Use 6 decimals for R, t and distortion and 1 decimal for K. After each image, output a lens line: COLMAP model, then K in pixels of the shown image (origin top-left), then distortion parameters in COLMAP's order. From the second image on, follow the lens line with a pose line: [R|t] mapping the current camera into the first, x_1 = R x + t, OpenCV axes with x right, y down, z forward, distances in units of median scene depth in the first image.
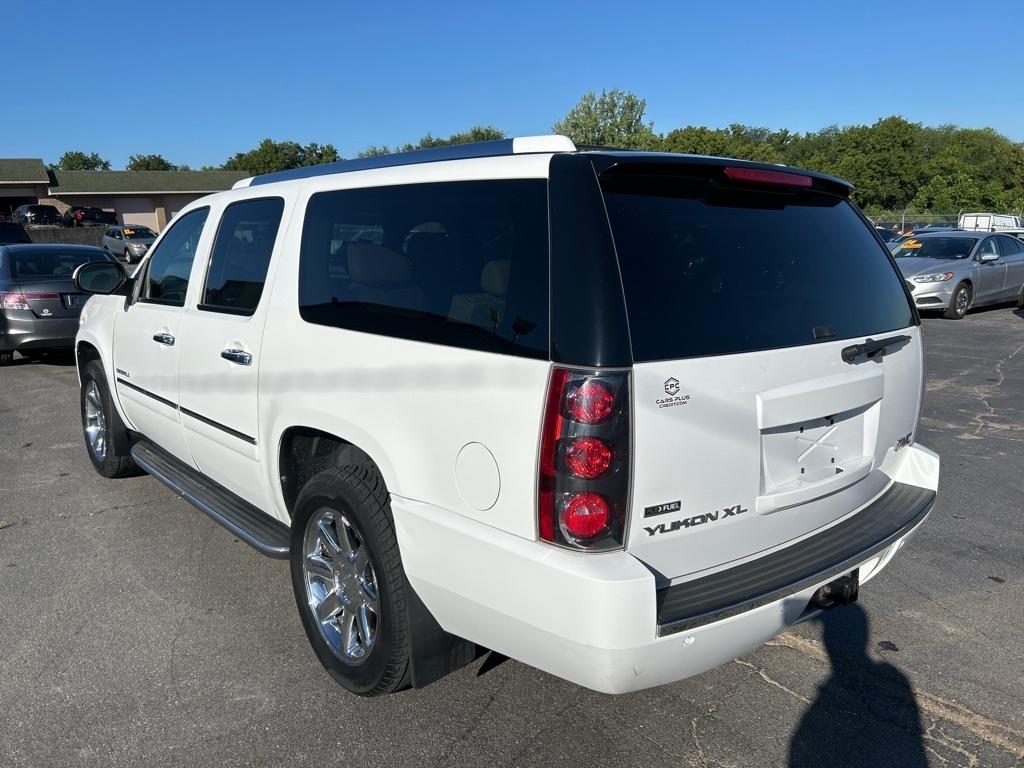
lens RADIAL K [[779.7, 0, 519.5], [0, 779.7, 378.7], [0, 0, 1]] dist [0.030007, -0.036035]
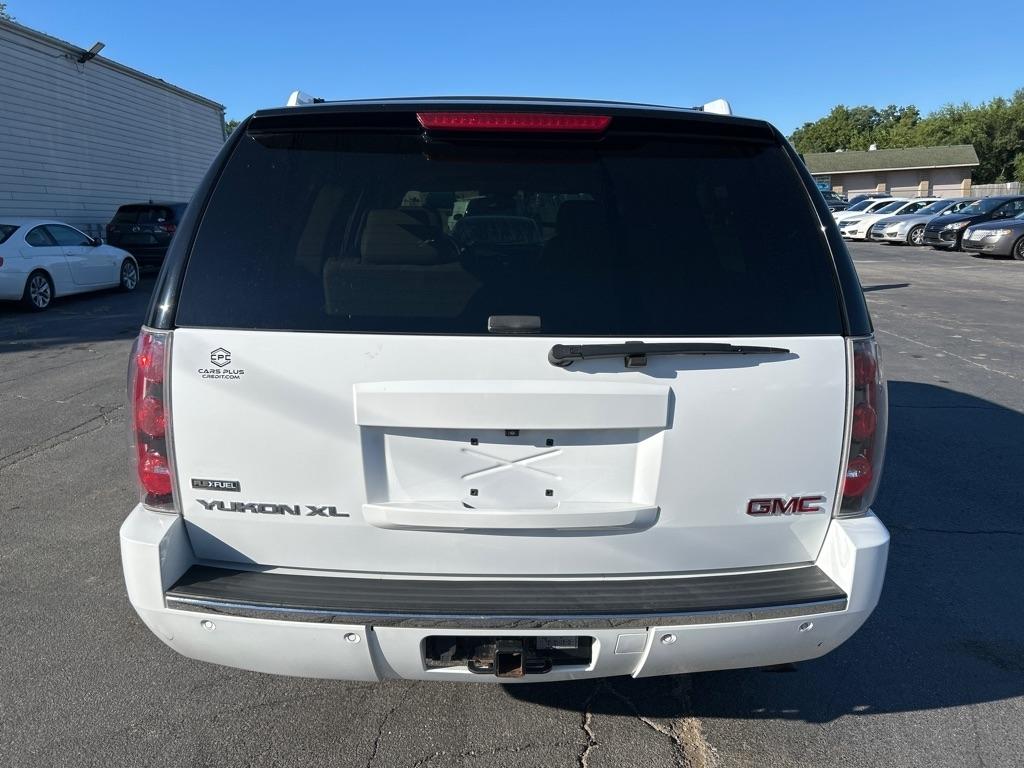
lens RADIAL K [[779.7, 0, 511.2], [0, 779.7, 388.5], [0, 0, 1]] dist [0.030007, -0.036035]
pose [[0.769164, 0.139346, -0.623674, 0.963597], [-0.110650, 0.990237, 0.084783, -0.065214], [0.629399, 0.003798, 0.777073, 0.450020]]
